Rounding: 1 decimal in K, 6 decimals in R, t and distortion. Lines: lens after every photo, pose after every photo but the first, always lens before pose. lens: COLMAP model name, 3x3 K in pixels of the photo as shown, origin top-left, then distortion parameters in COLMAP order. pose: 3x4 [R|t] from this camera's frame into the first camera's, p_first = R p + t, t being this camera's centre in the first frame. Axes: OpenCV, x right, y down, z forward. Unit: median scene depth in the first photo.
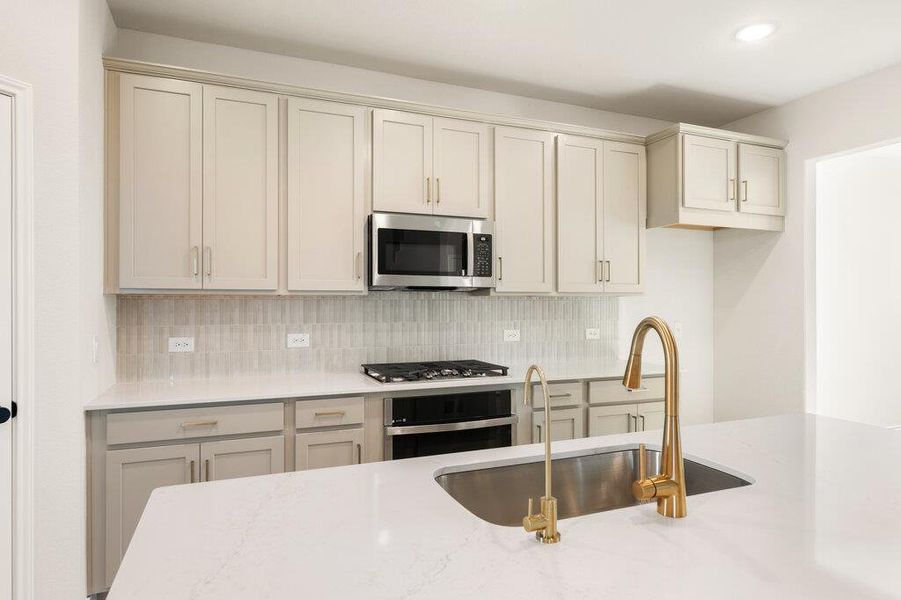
lens RADIAL K [[529.6, 0, 450.5], [0, 529.6, 300.0], [0, 0, 1]] dist [-0.000523, 0.000070]
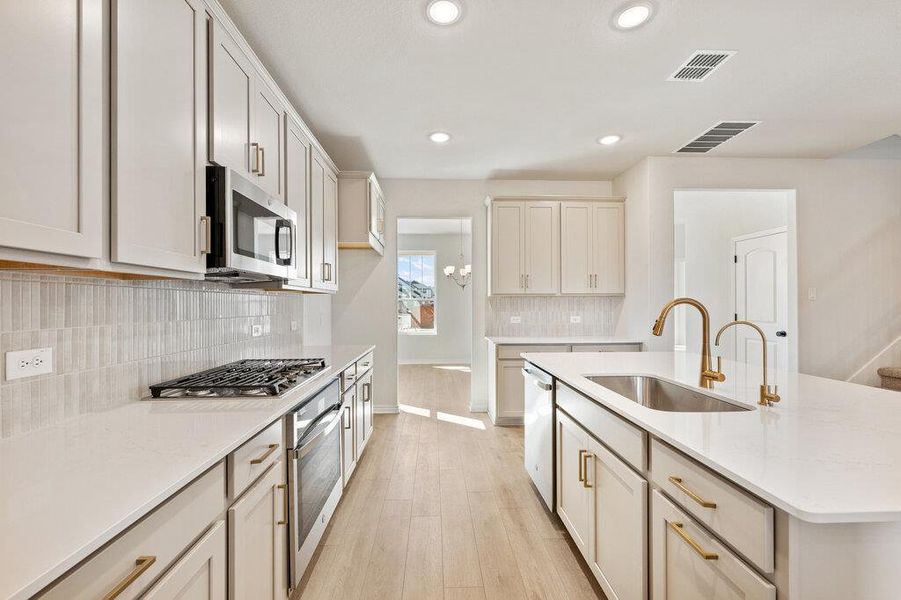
lens RADIAL K [[380.9, 0, 448.6], [0, 380.9, 303.9], [0, 0, 1]] dist [-0.000905, -0.000575]
pose [[0.341059, -0.000072, 0.940042, -0.487070], [-0.002469, 0.999996, 0.000973, 0.019392], [-0.940039, -0.002652, 0.341058, 0.504453]]
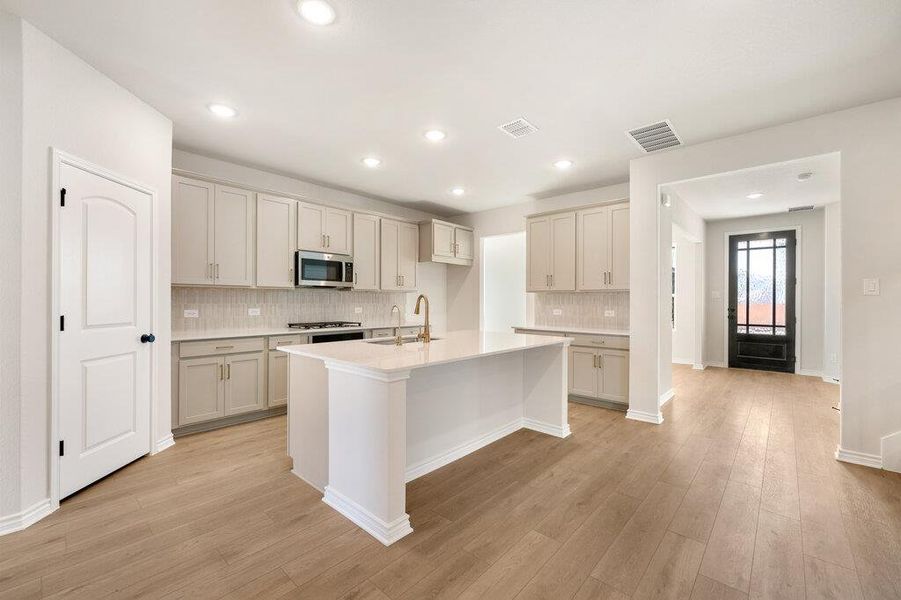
lens RADIAL K [[370.3, 0, 450.5], [0, 370.3, 300.0], [0, 0, 1]] dist [-0.000886, -0.000251]
pose [[0.900707, 0.004912, 0.434399, -0.225718], [-0.006718, 0.999974, 0.002622, 0.023414], [-0.434375, -0.005280, 0.900717, -0.564137]]
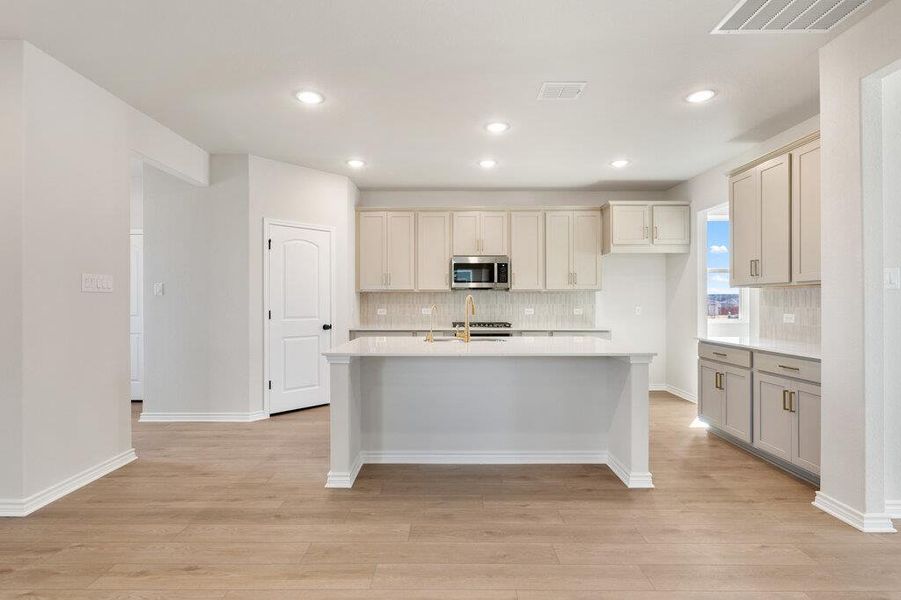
lens RADIAL K [[429.6, 0, 450.5], [0, 429.6, 300.0], [0, 0, 1]] dist [0.000004, -0.000063]
pose [[0.925720, -0.002498, -0.378201, 0.533199], [0.002789, 0.999996, 0.000223, 0.026254], [0.378199, -0.001261, 0.925724, -0.726232]]
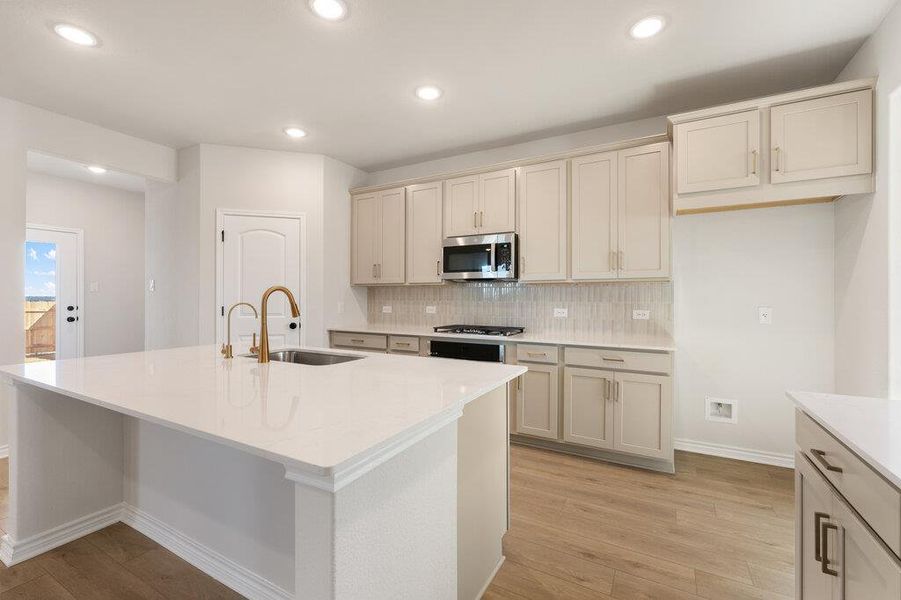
lens RADIAL K [[387.0, 0, 451.6], [0, 387.0, 297.0], [0, 0, 1]] dist [-0.001094, -0.000079]
pose [[0.626928, -0.001042, -0.779077, 0.835264], [0.001185, 0.999999, -0.000383, 0.031537], [0.779076, -0.000683, 0.626929, 0.187039]]
